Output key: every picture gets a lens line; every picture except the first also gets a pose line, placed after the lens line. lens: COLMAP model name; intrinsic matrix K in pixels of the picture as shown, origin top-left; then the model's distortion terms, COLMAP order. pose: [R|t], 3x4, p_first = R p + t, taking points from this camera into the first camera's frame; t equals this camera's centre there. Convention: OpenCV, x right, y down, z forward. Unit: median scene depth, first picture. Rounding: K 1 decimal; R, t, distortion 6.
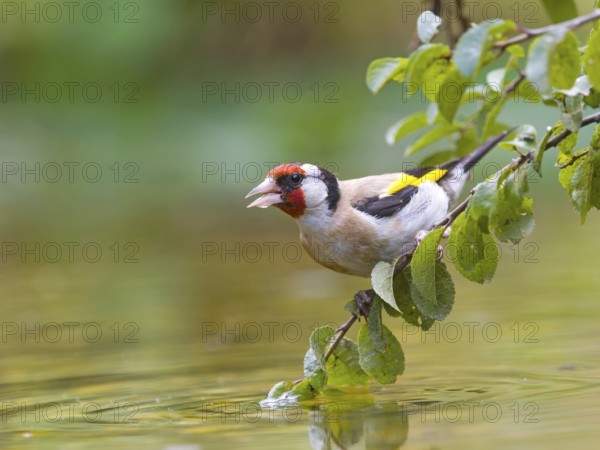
lens RADIAL K [[460.0, 0, 300.0], [0, 460.0, 225.0], [0, 0, 1]] dist [-0.000019, 0.000239]
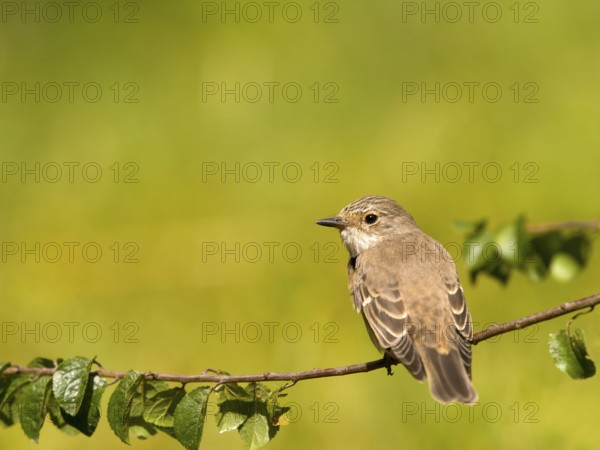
lens RADIAL K [[460.0, 0, 300.0], [0, 460.0, 225.0], [0, 0, 1]] dist [-0.000019, 0.000239]
pose [[1.000000, -0.000022, -0.000045, 0.000047], [0.000023, 0.999999, 0.001179, -0.175298], [0.000045, -0.001179, 0.999999, 0.000018]]
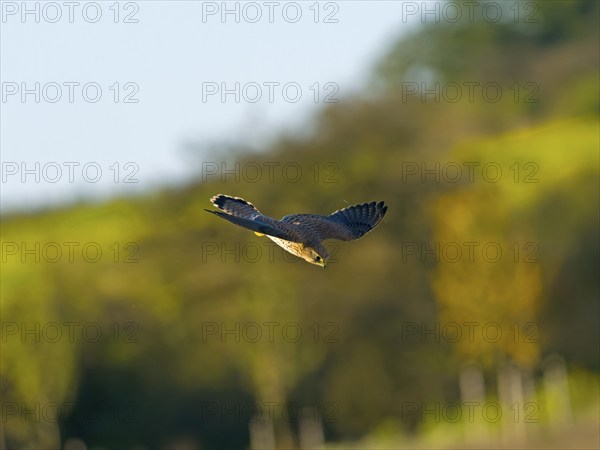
lens RADIAL K [[460.0, 0, 300.0], [0, 460.0, 225.0], [0, 0, 1]] dist [-0.000019, 0.000239]
pose [[1.000000, 0.000474, 0.000024, -0.000008], [-0.000474, 0.999998, 0.001861, -0.002624], [-0.000023, -0.001861, 0.999998, 0.000021]]
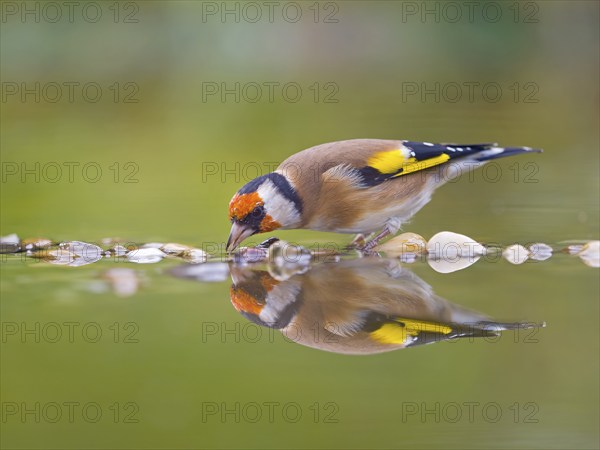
lens RADIAL K [[460.0, 0, 300.0], [0, 460.0, 225.0], [0, 0, 1]] dist [-0.000019, 0.000239]
pose [[1.000000, -0.000087, -0.000125, 0.000142], [0.000087, 1.000000, 0.000850, -0.695475], [0.000125, -0.000850, 1.000000, 0.001417]]
